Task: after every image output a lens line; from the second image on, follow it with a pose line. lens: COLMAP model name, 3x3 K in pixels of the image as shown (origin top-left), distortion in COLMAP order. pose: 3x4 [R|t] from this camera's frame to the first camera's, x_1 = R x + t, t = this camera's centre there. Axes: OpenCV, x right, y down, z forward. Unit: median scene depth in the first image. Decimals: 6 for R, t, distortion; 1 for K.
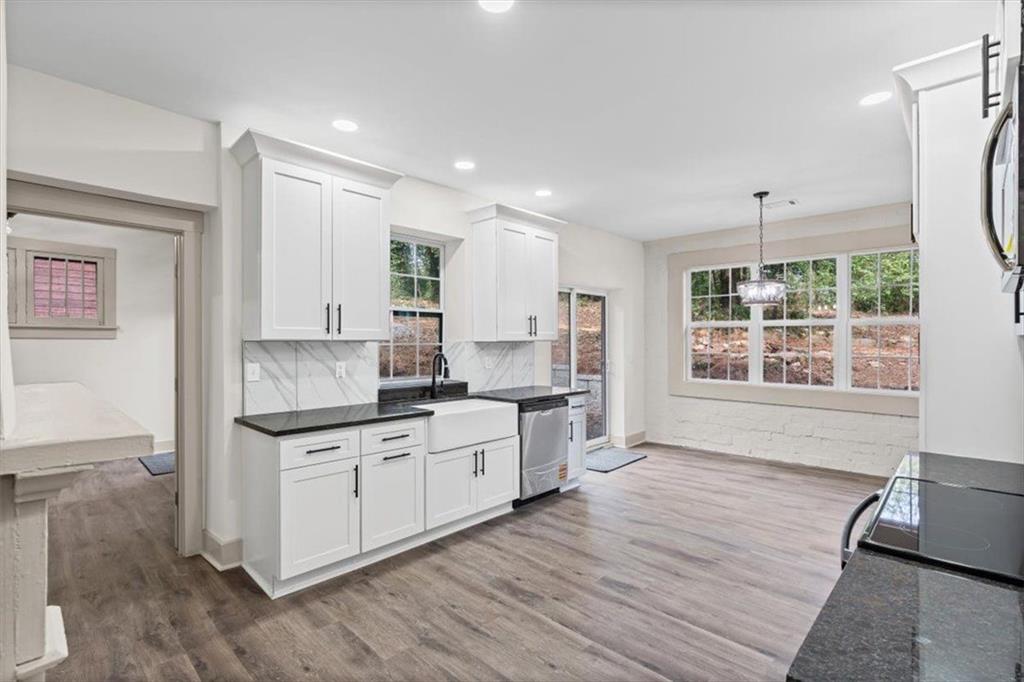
lens RADIAL K [[477.1, 0, 522.4], [0, 477.1, 339.8], [0, 0, 1]] dist [-0.000707, -0.000171]
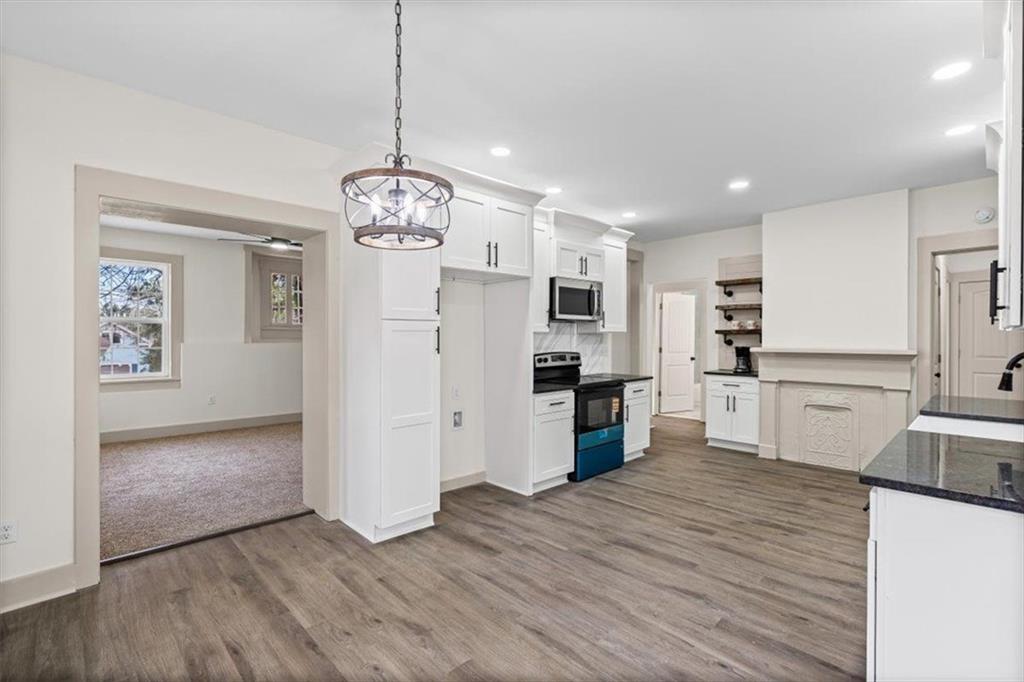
lens RADIAL K [[477.1, 0, 522.4], [0, 477.1, 339.8], [0, 0, 1]] dist [-0.000707, -0.000171]
pose [[-0.999443, 0.001498, 0.033337, 0.500505], [0.001659, 0.999987, 0.004817, 0.012160], [-0.033329, 0.004869, -0.999433, 1.832225]]
